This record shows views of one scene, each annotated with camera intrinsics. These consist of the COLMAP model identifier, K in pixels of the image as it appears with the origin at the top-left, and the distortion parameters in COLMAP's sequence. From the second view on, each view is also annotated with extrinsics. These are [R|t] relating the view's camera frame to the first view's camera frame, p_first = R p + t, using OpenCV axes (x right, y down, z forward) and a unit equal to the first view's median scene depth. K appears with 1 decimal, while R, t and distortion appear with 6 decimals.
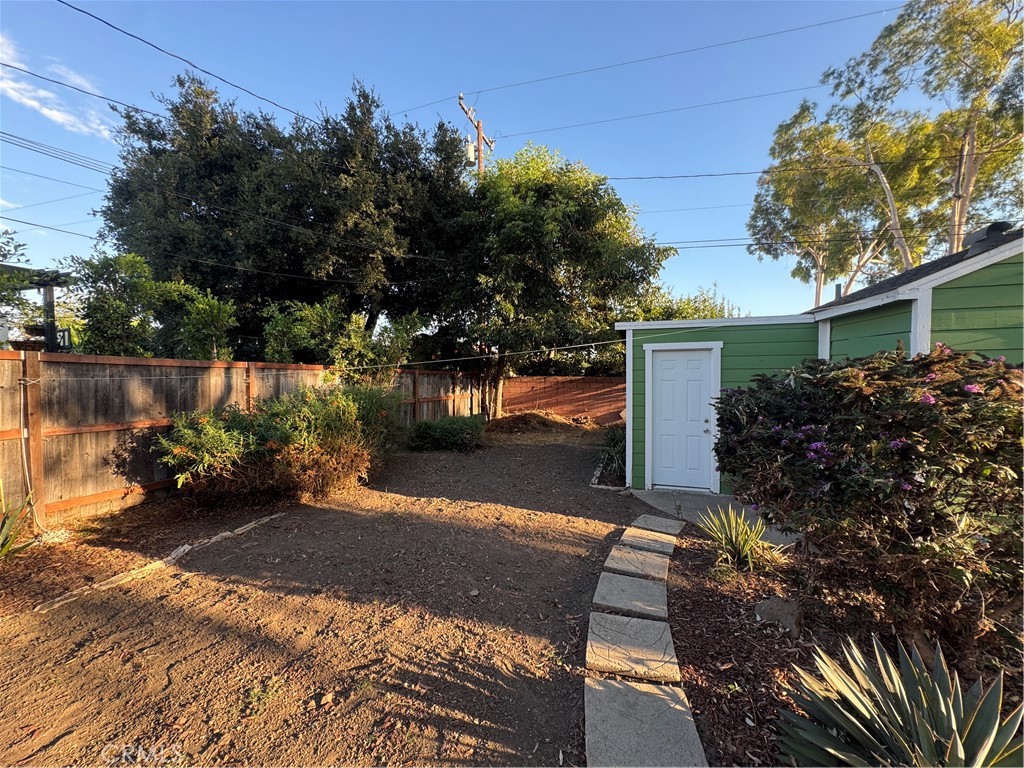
lens RADIAL K [[410.8, 0, 513.5], [0, 410.8, 380.5], [0, 0, 1]] dist [-0.001766, -0.000127]
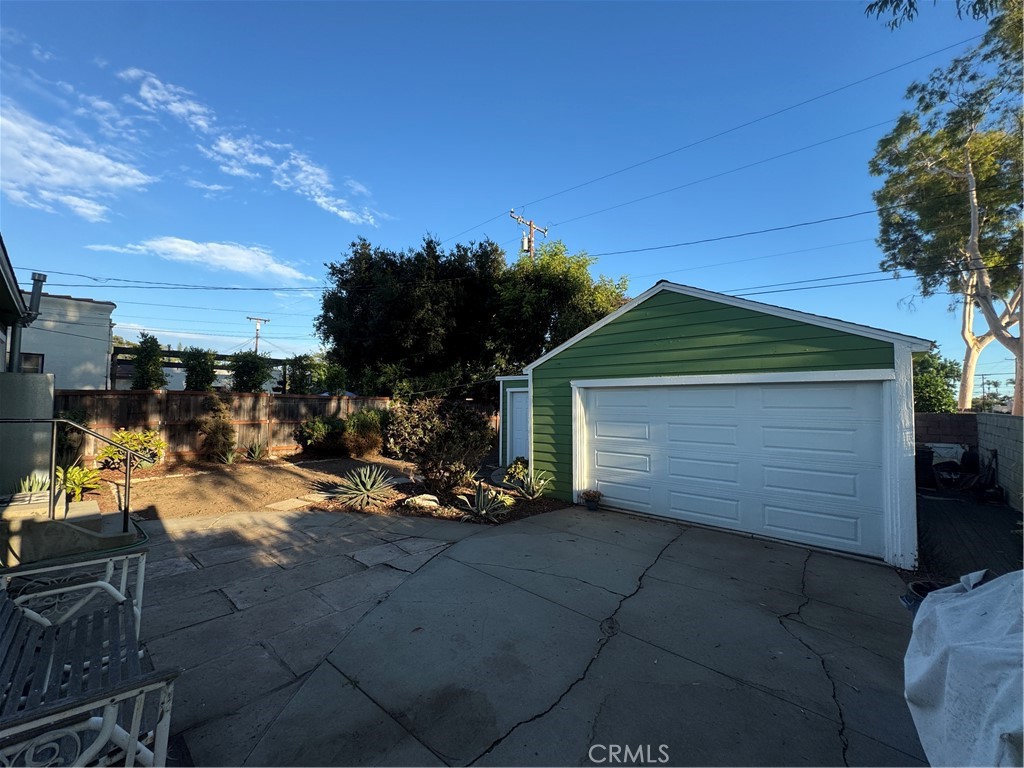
lens RADIAL K [[410.8, 0, 513.5], [0, 410.8, 380.5], [0, 0, 1]] dist [-0.001766, -0.000127]
pose [[0.914514, -0.008814, -0.404459, 0.875121], [-0.018141, 0.997864, -0.062763, -0.007113], [0.404148, 0.064734, 0.912400, -0.538856]]
